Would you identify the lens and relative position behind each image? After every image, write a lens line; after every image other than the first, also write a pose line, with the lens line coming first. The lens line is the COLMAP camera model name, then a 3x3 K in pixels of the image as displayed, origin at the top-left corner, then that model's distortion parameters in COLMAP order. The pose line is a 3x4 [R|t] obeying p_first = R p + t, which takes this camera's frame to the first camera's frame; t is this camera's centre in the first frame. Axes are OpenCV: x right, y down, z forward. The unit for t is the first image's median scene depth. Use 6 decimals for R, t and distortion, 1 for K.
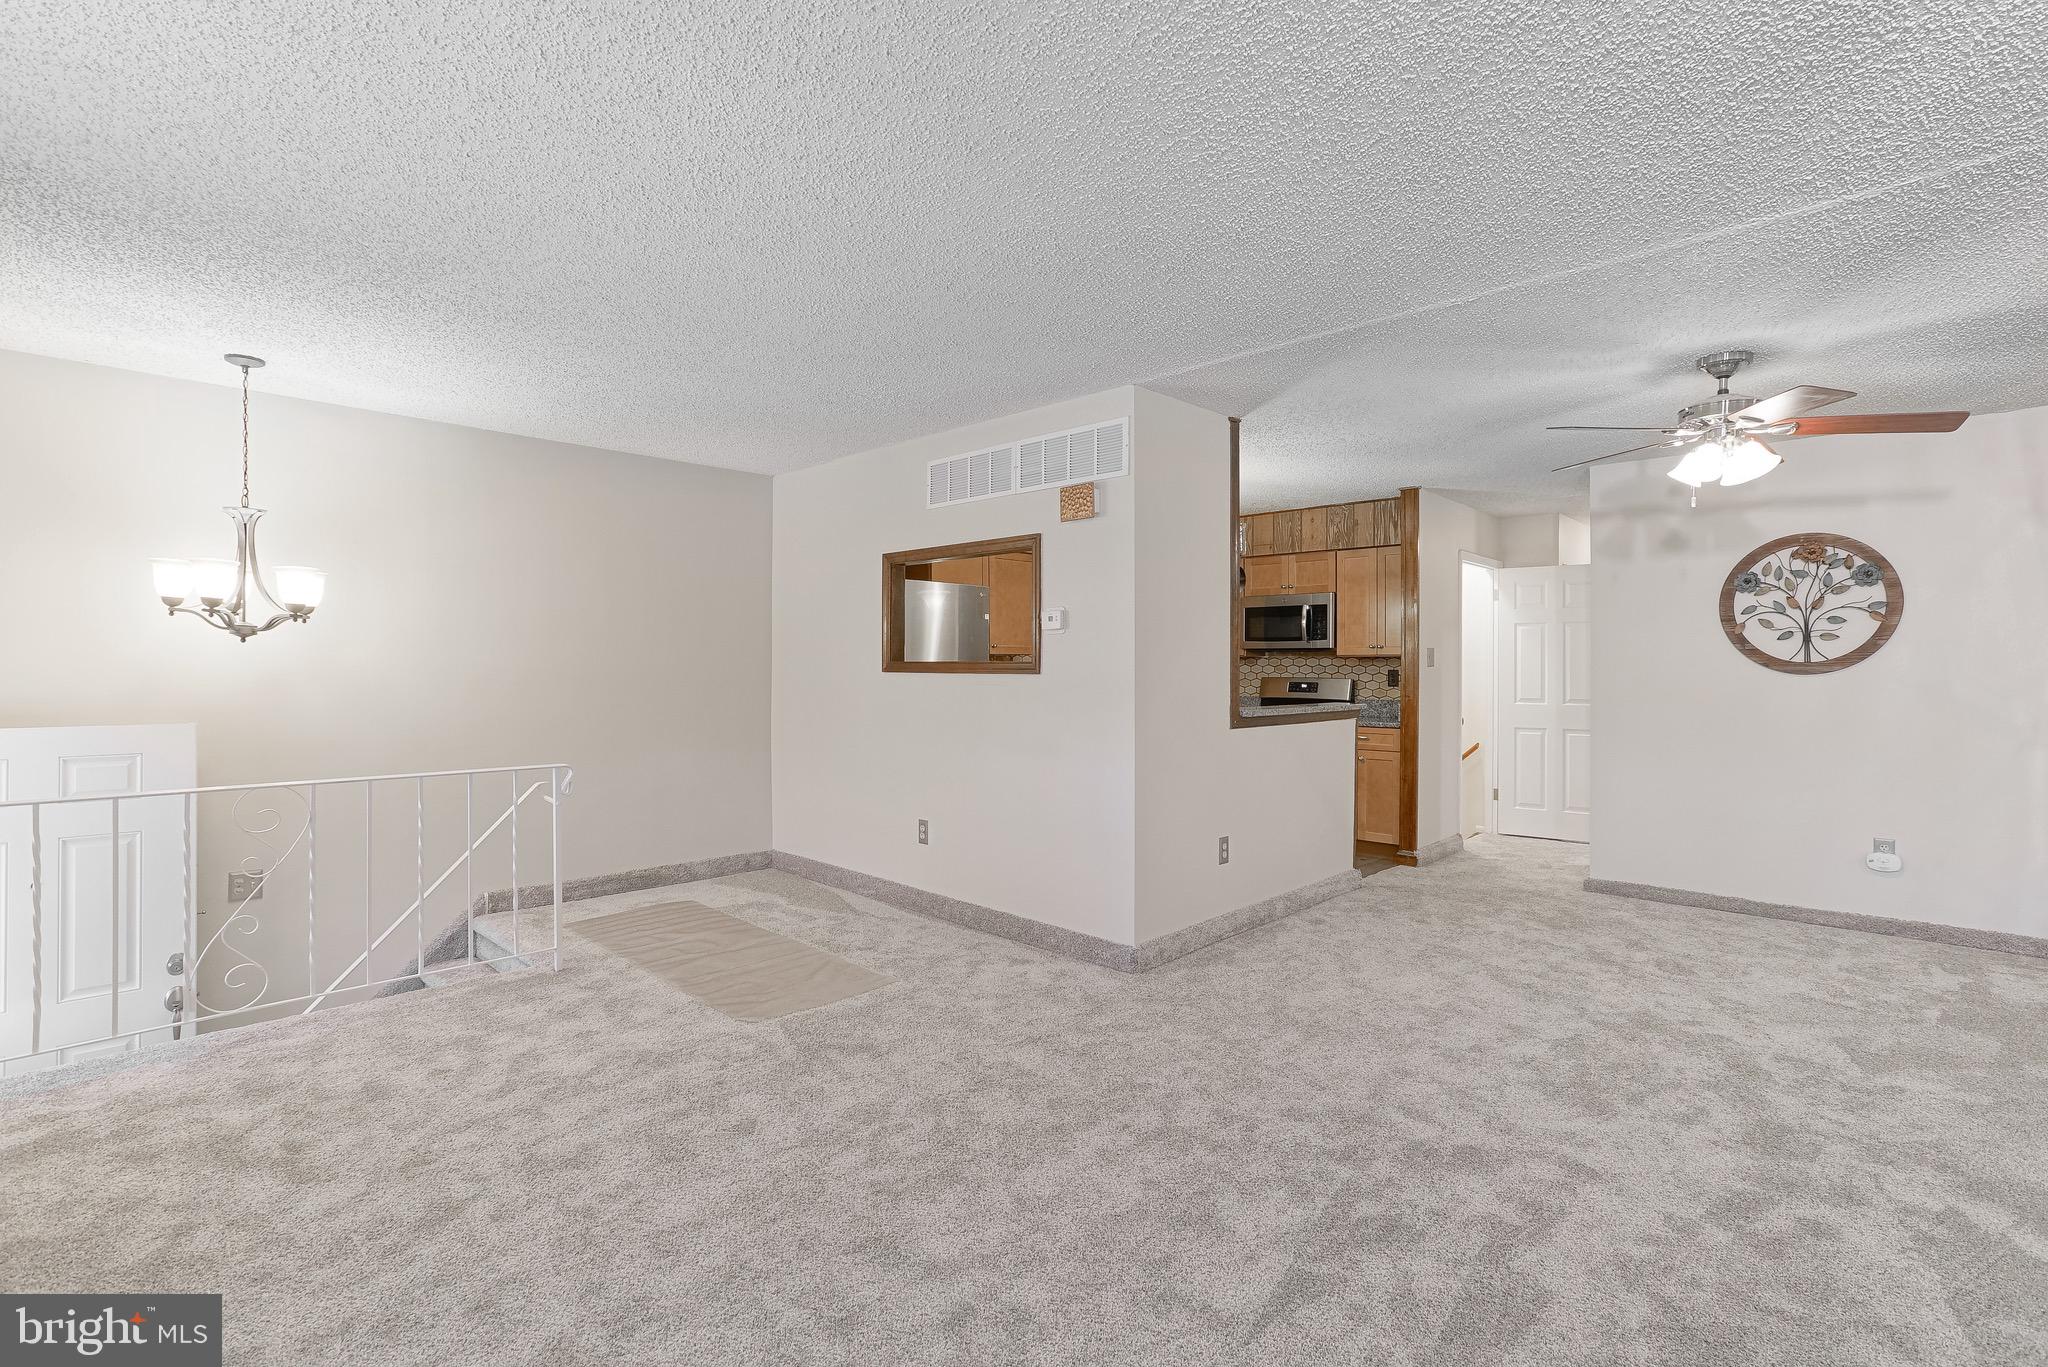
lens RADIAL K [[960.3, 0, 1025.1], [0, 960.3, 670.3], [0, 0, 1]] dist [-0.027144, 0.024715]
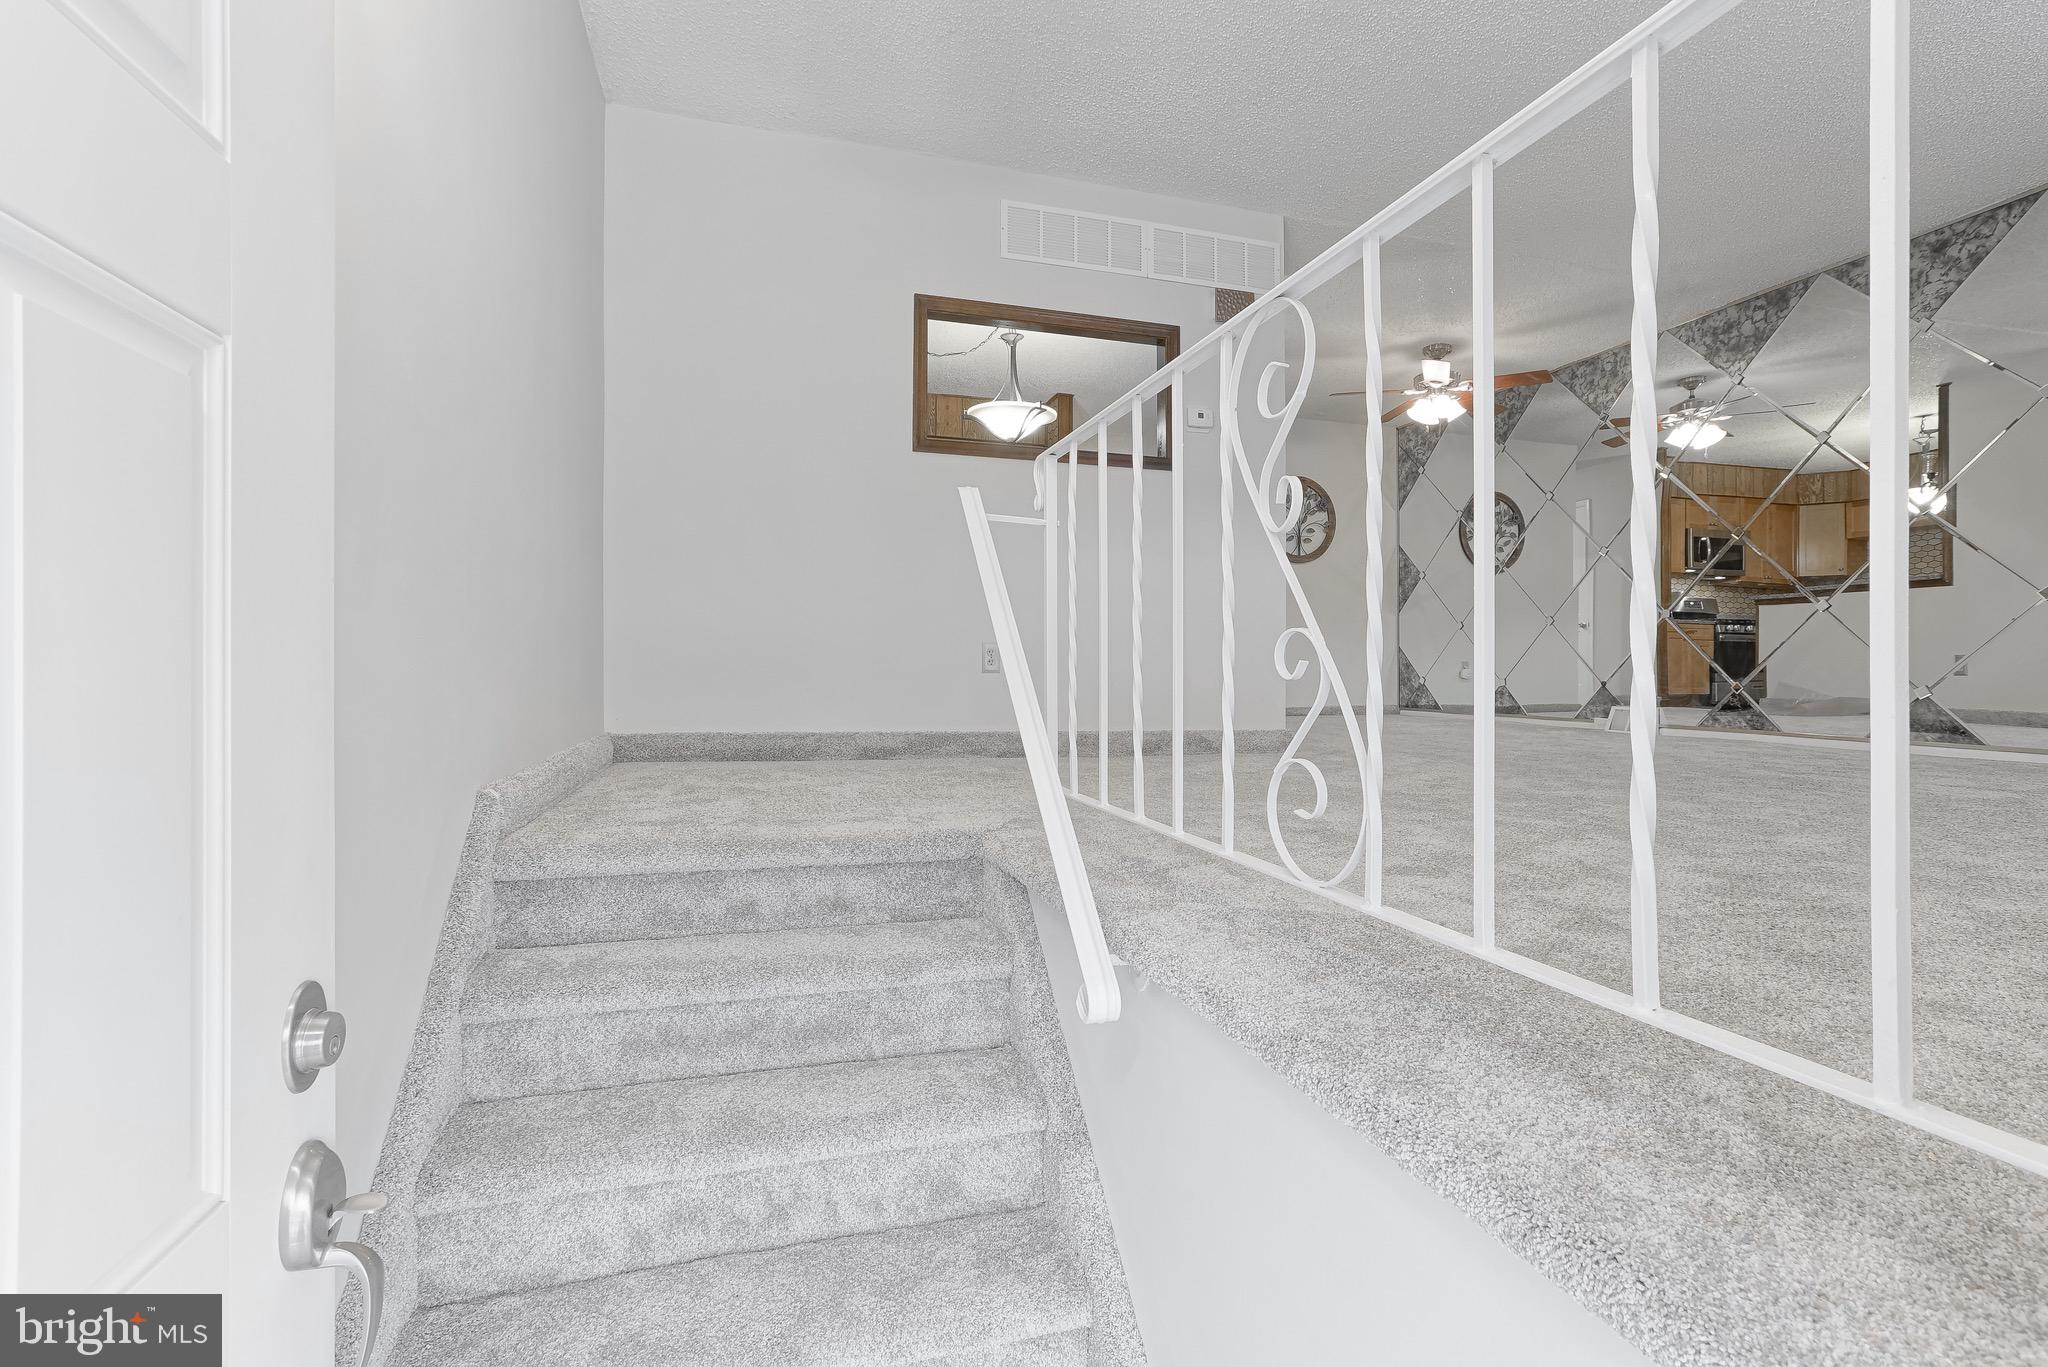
lens RADIAL K [[960.3, 0, 1025.1], [0, 960.3, 670.3], [0, 0, 1]] dist [-0.027144, 0.024715]
pose [[0.493293, -0.001771, 0.869862, -0.813055], [-0.014687, 0.999838, 0.010365, 0.174375], [-0.869739, -0.017889, 0.493187, 0.601311]]
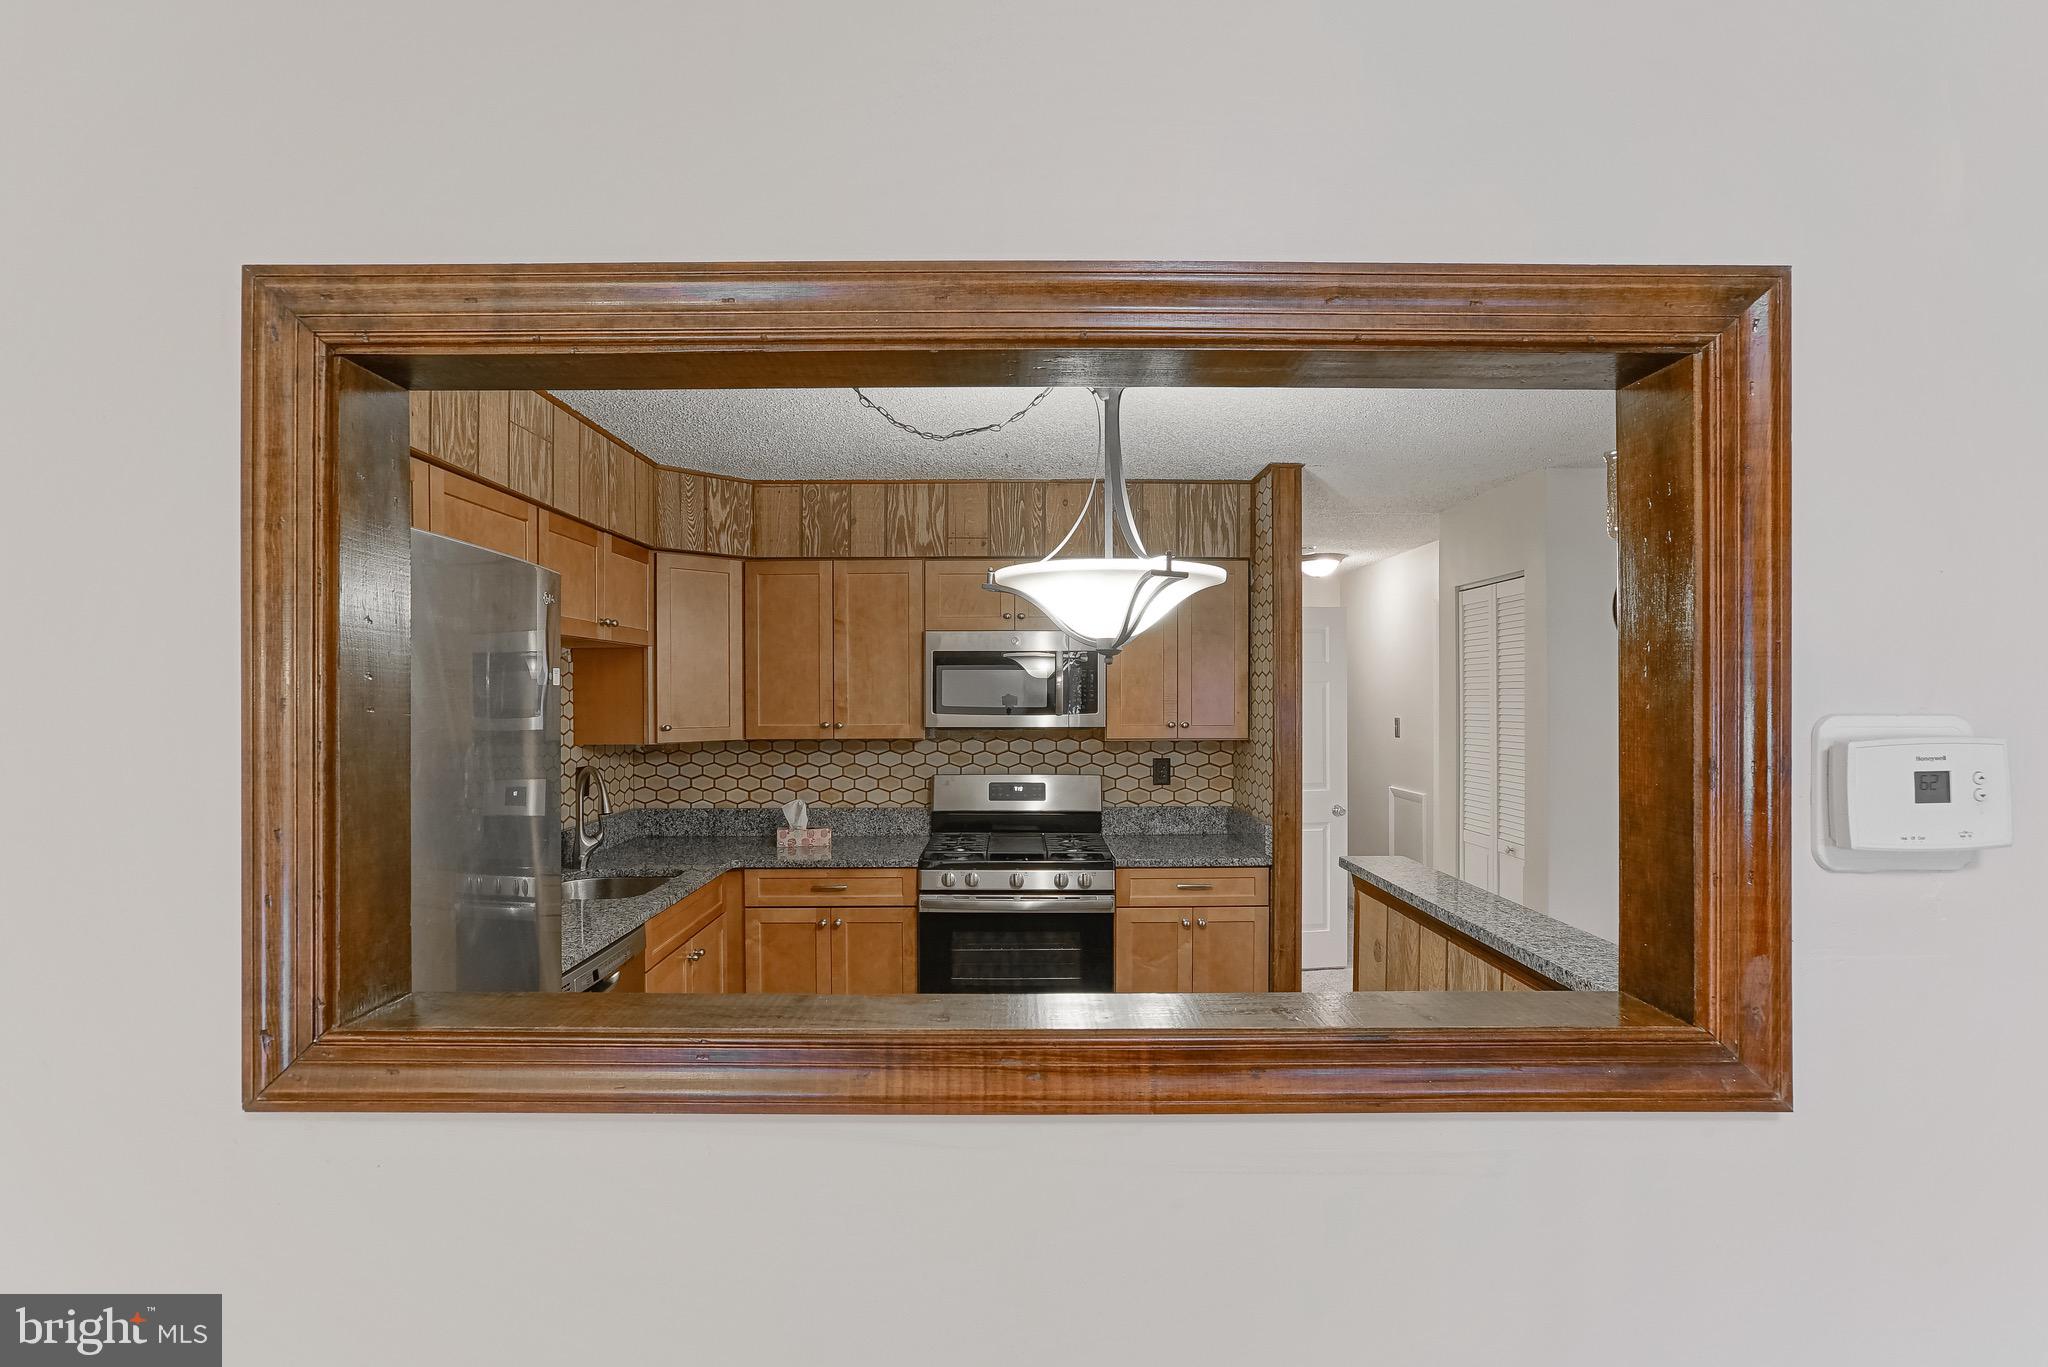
lens RADIAL K [[960.8, 0, 1017.6], [0, 960.8, 705.6], [0, 0, 1]] dist [0.001030, 0.000062]
pose [[0.711636, -0.012488, 0.702438, -0.180240], [0.003723, 0.999895, 0.014005, -0.063718], [-0.702539, -0.007352, 0.711607, 0.887903]]
